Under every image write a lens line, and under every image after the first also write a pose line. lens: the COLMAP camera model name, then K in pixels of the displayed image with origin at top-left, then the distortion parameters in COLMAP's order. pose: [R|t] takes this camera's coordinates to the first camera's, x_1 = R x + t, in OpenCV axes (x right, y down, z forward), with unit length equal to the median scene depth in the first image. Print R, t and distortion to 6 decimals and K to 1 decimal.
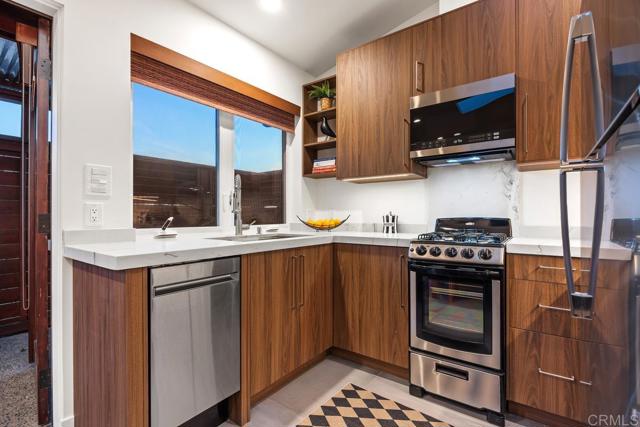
lens RADIAL K [[293.1, 0, 319.2], [0, 293.1, 214.1], [0, 0, 1]] dist [-0.002565, -0.000570]
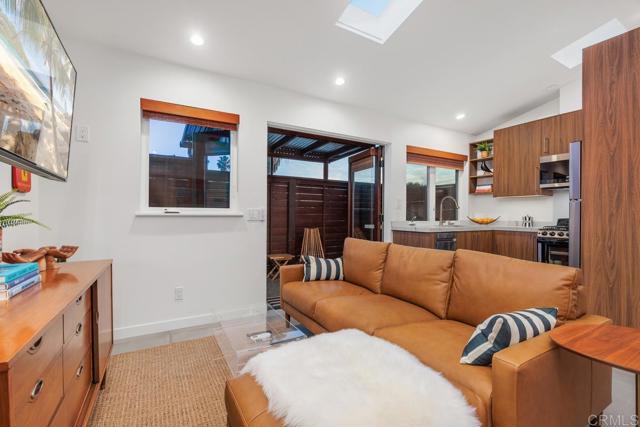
lens RADIAL K [[275.1, 0, 320.4], [0, 275.1, 215.6], [0, 0, 1]] dist [-0.001286, -0.000587]
pose [[0.915256, 0.009136, -0.402768, -0.238660], [-0.006109, 0.999943, 0.008798, -0.008796], [0.402826, -0.005591, 0.915260, -1.044605]]
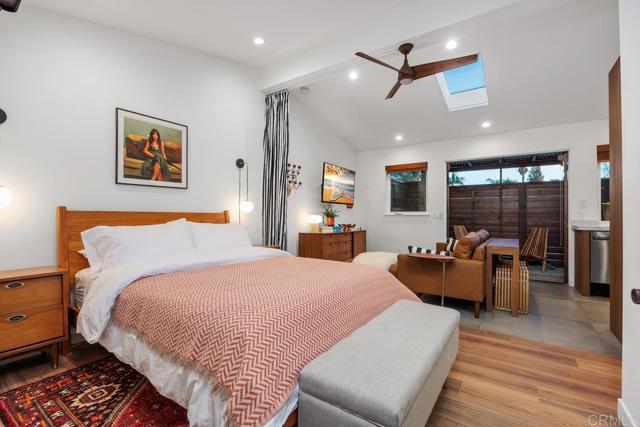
lens RADIAL K [[293.1, 0, 319.4], [0, 293.1, 215.0], [0, 0, 1]] dist [-0.002565, -0.000570]
pose [[0.055374, -0.000705, -0.998465, 1.235791], [0.002212, 0.999997, -0.000583, -0.000248], [0.998463, -0.002176, 0.055375, -1.102148]]
